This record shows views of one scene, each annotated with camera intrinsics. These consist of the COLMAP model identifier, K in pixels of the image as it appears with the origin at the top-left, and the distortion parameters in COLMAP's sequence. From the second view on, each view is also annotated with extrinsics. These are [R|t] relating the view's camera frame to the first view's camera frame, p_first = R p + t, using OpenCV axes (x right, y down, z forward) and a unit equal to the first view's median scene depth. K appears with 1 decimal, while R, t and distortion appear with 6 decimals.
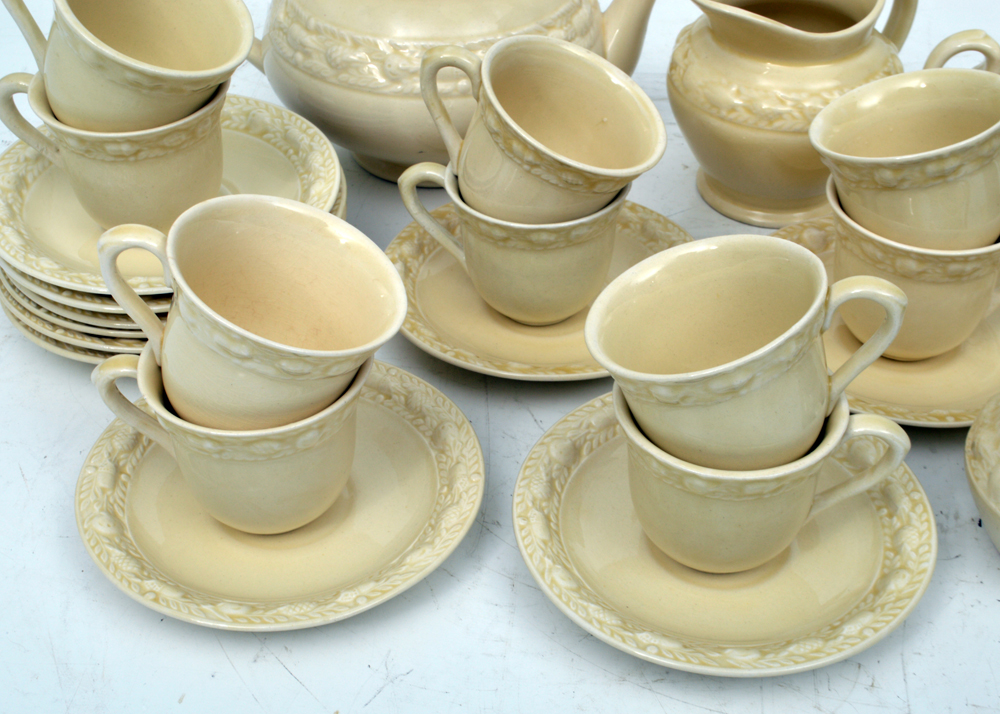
lens RADIAL K [[1481.7, 0, 500.5], [0, 1481.7, 361.7], [0, 0, 1]] dist [-0.013924, 0.000000]
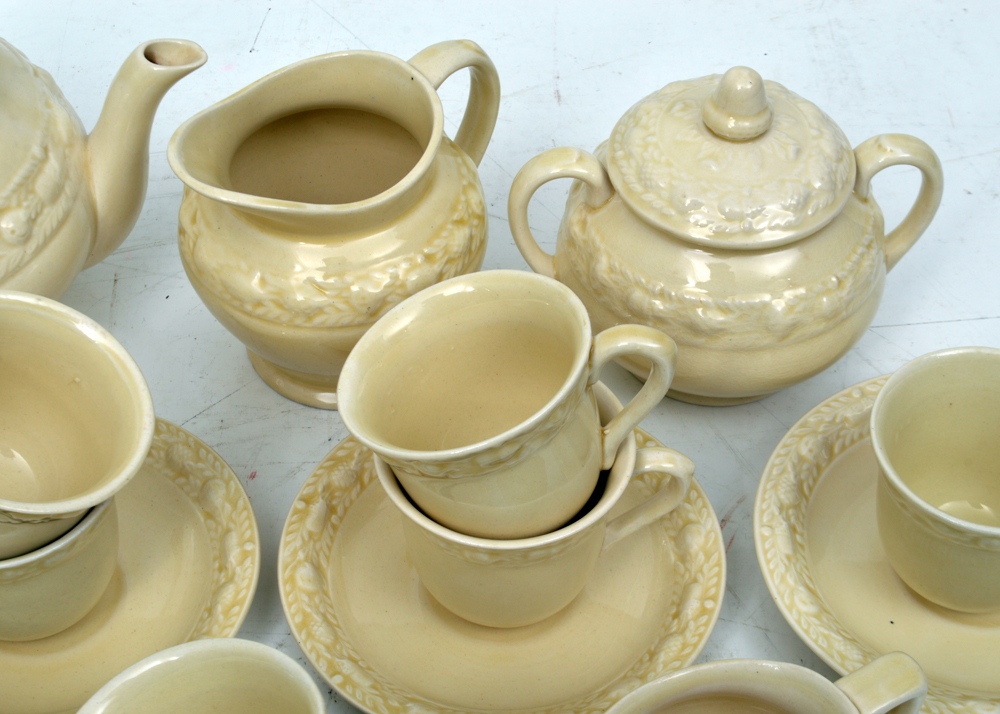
lens RADIAL K [[1993.3, 0, 503.4], [0, 1993.3, 361.3], [0, 0, 1]] dist [-0.009670, 0.000000]
pose [[0.982542, -0.137259, 0.125585, 0.151708], [0.116512, 0.980247, 0.159814, -0.297627], [-0.145040, -0.142392, 0.979126, -0.018314]]
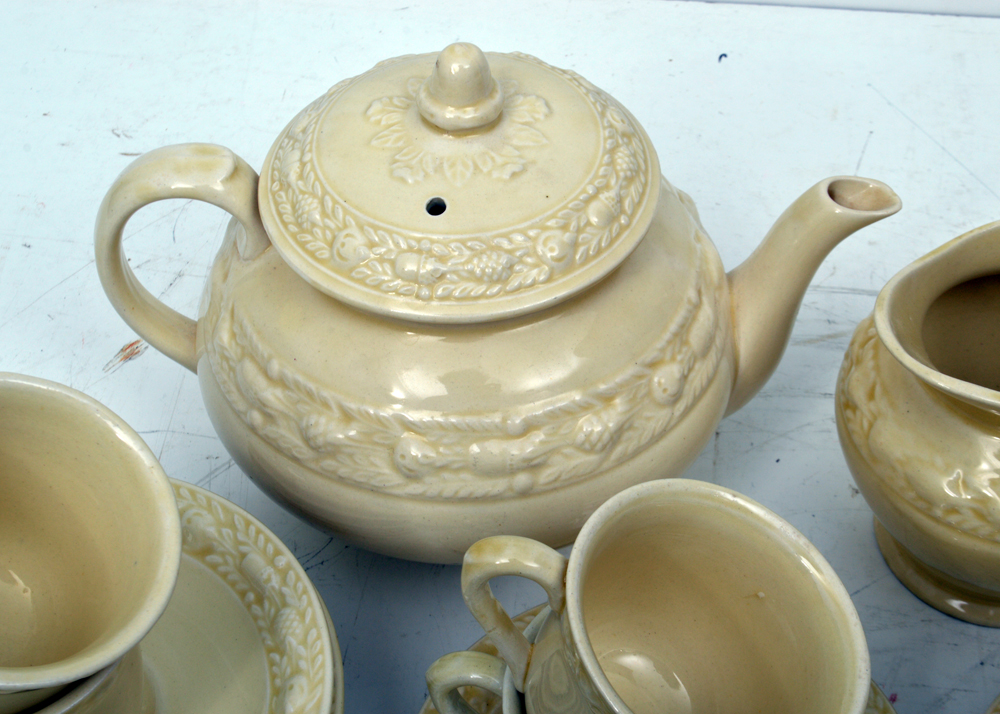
lens RADIAL K [[1760.7, 0, 500.2], [0, 1760.7, 362.5], [0, 0, 1]] dist [-0.007296, 0.000000]
pose [[0.999615, -0.027168, -0.005642, -0.029550], [0.027680, 0.990540, 0.134407, -0.346648], [0.001937, -0.134512, 0.990910, 0.279155]]
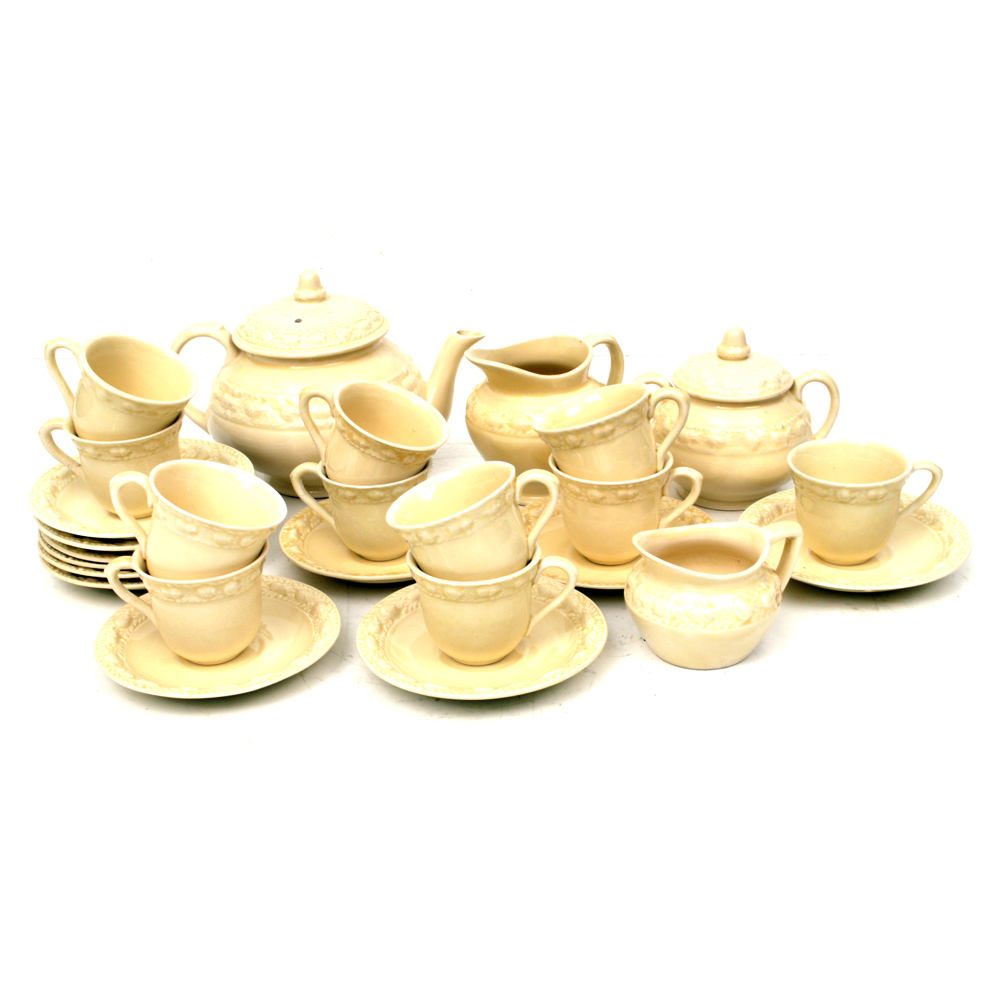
lens RADIAL K [[1522.4, 0, 479.0], [0, 1522.4, 530.0], [0, 0, 1]] dist [-0.014634, 0.000000]
pose [[0.998437, -0.054600, 0.011944, 0.110536], [0.055886, 0.972319, -0.226874, 0.316589], [0.000774, 0.227187, 0.973851, -0.584143]]
